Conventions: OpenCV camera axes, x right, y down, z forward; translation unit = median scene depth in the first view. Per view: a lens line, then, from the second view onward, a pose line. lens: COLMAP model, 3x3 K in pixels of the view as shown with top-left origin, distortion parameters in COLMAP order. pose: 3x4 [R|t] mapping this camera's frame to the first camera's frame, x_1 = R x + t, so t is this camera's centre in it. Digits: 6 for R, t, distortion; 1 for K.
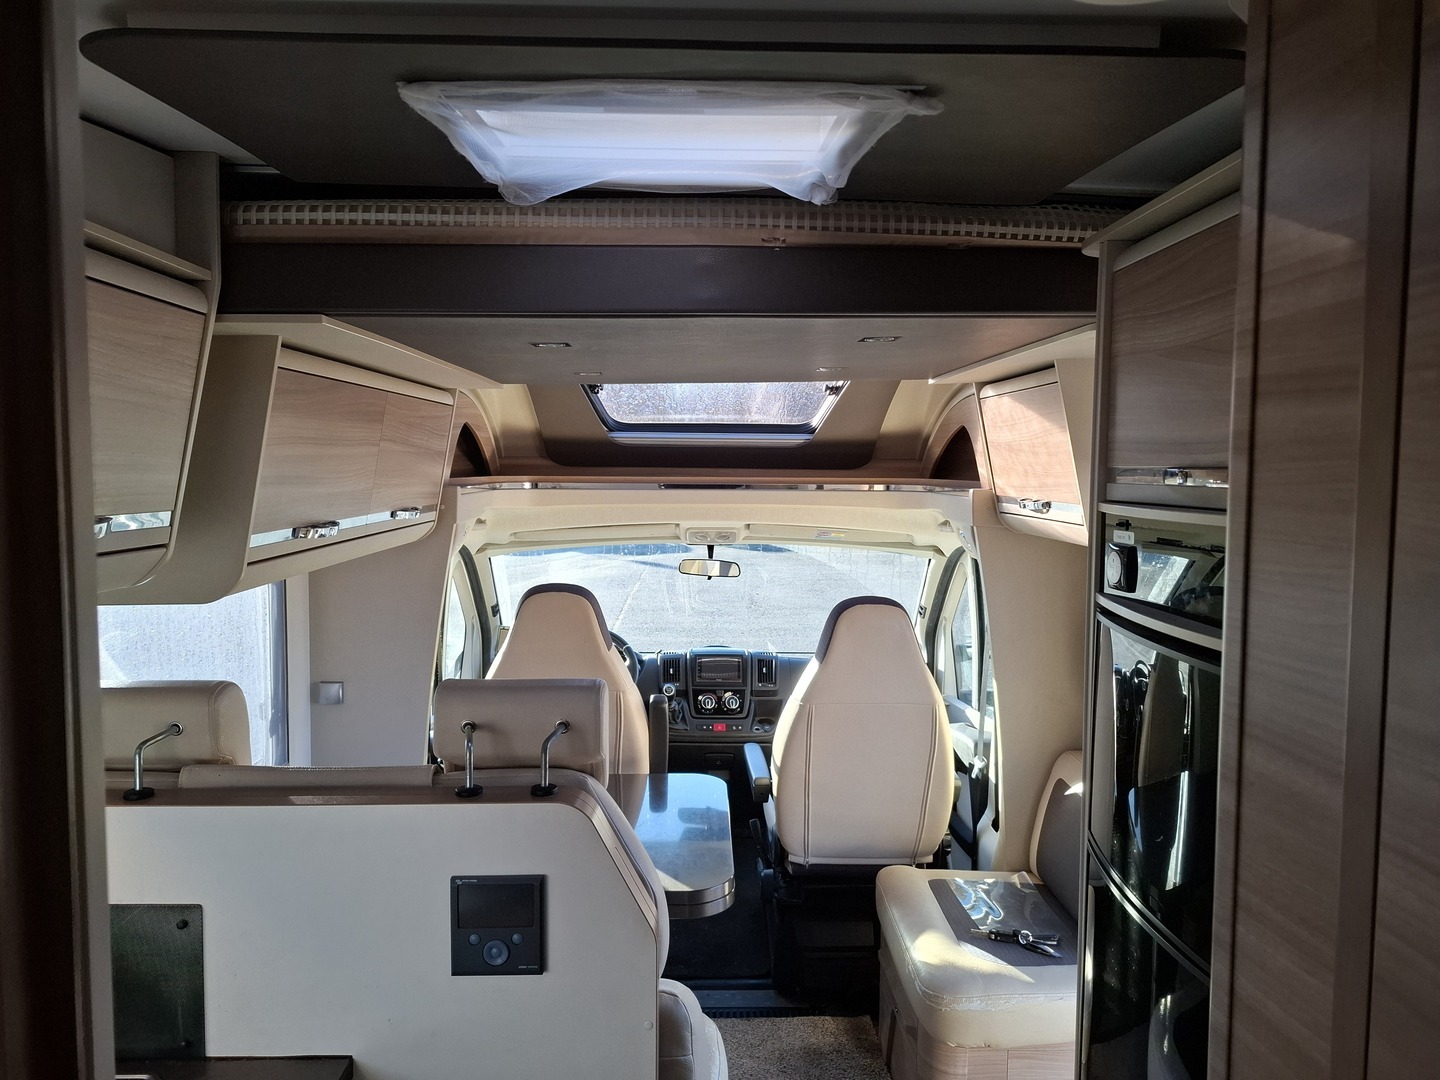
lens RADIAL K [[1008.5, 0, 719.9], [0, 1008.5, 542.8], [0, 0, 1]] dist [0.010206, -0.016604]
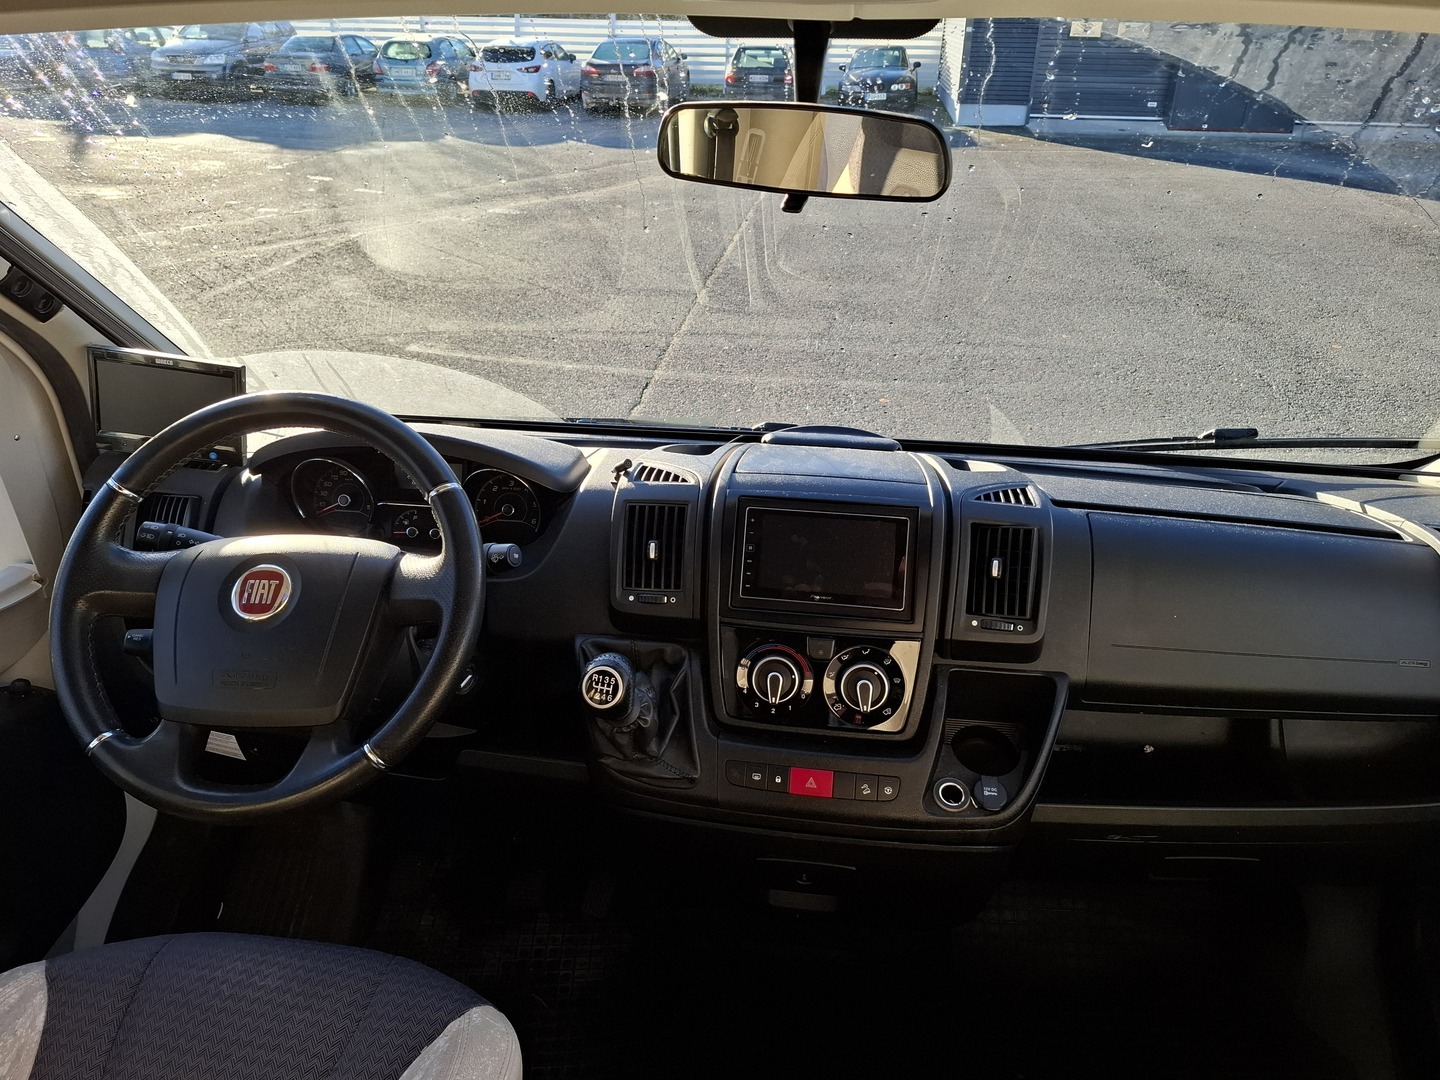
lens RADIAL K [[1008.5, 0, 719.6], [0, 1008.5, 540.2], [0, 0, 1]] dist [0.010206, -0.016604]
pose [[0.992756, 0.058482, -0.104951, -0.000247], [-0.013368, 0.921879, 0.387247, 0.018771], [0.119399, -0.383039, 0.915983, 0.769340]]
